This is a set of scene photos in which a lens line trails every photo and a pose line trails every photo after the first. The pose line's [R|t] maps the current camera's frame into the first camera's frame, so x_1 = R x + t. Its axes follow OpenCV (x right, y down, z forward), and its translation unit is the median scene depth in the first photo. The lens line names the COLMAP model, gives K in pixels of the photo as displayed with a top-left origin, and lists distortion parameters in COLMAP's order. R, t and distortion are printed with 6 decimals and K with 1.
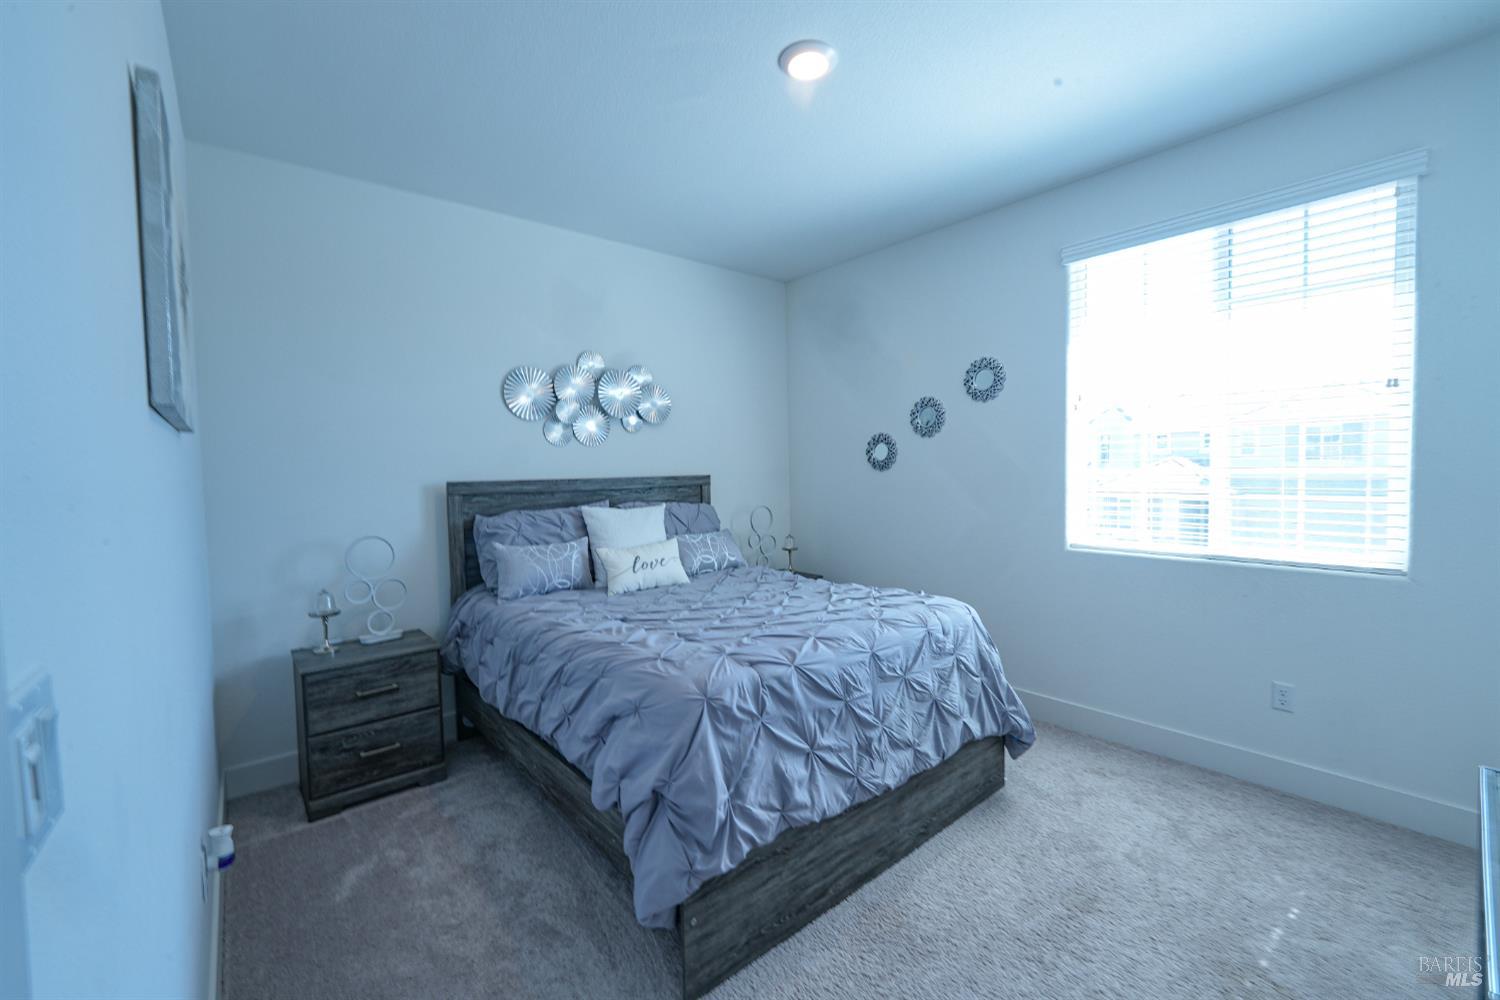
lens RADIAL K [[614.9, 0, 749.7], [0, 614.9, 497.1], [0, 0, 1]] dist [-0.014184, 0.002219]
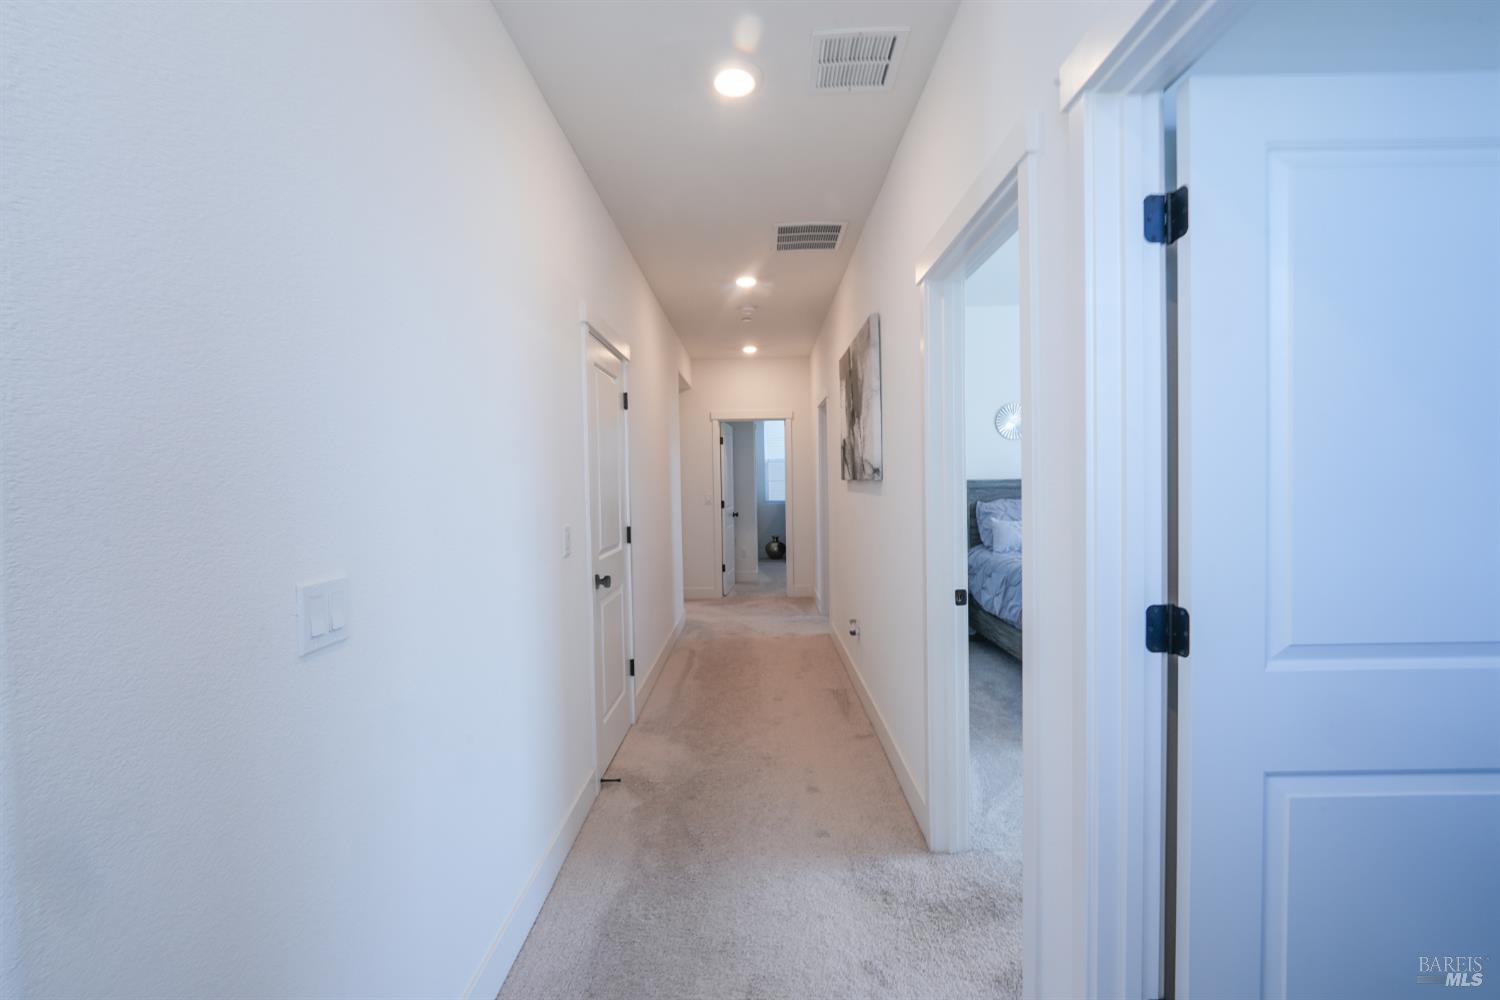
lens RADIAL K [[614.9, 0, 747.2], [0, 614.9, 497.7], [0, 0, 1]] dist [-0.014184, 0.002219]
pose [[0.755317, 0.016598, -0.655149, 0.157445], [-0.014752, 0.999857, 0.008323, 0.016663], [0.655193, 0.003378, 0.755454, -0.641301]]
